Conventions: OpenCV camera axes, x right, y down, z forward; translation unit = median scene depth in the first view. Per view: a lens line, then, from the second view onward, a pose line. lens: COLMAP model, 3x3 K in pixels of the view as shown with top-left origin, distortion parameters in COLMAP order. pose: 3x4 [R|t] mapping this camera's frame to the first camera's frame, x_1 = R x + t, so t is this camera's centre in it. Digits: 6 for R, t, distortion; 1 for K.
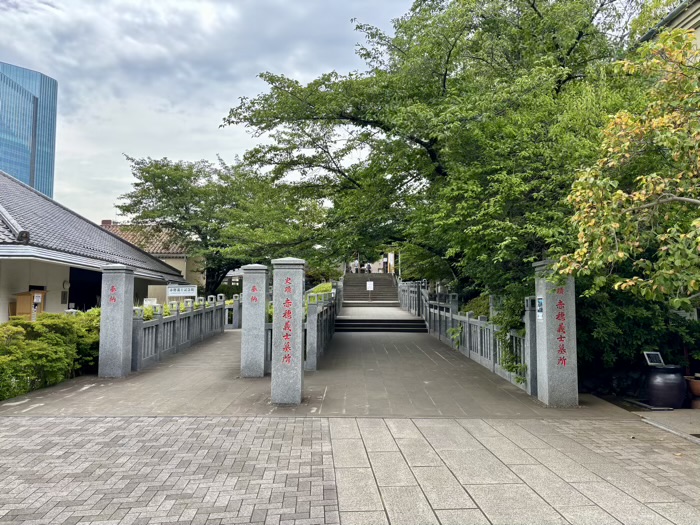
lens RADIAL K [[527.9, 0, 349.4], [0, 527.9, 262.5], [0, 0, 1]] dist [0.045227, -0.051562]
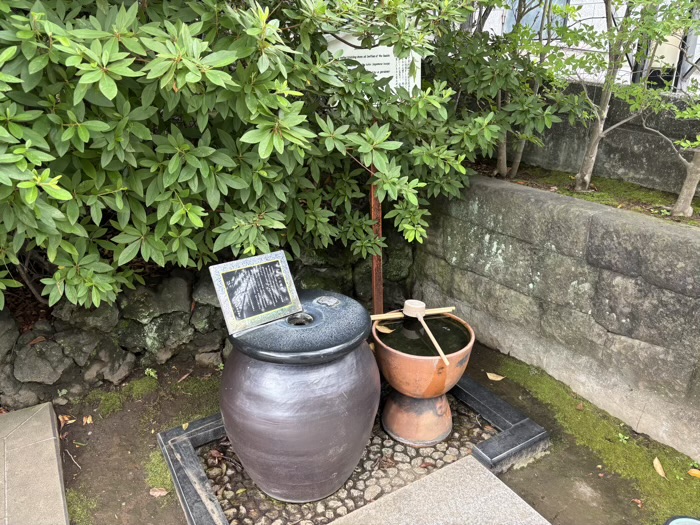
lens RADIAL K [[527.9, 0, 349.8], [0, 527.9, 263.8], [0, 0, 1]] dist [0.045227, -0.051562]
pose [[0.847525, -0.189471, 0.495785, 0.186639], [-0.046303, 0.904155, 0.424687, 0.029805], [-0.528733, -0.382889, 0.757521, 0.308027]]
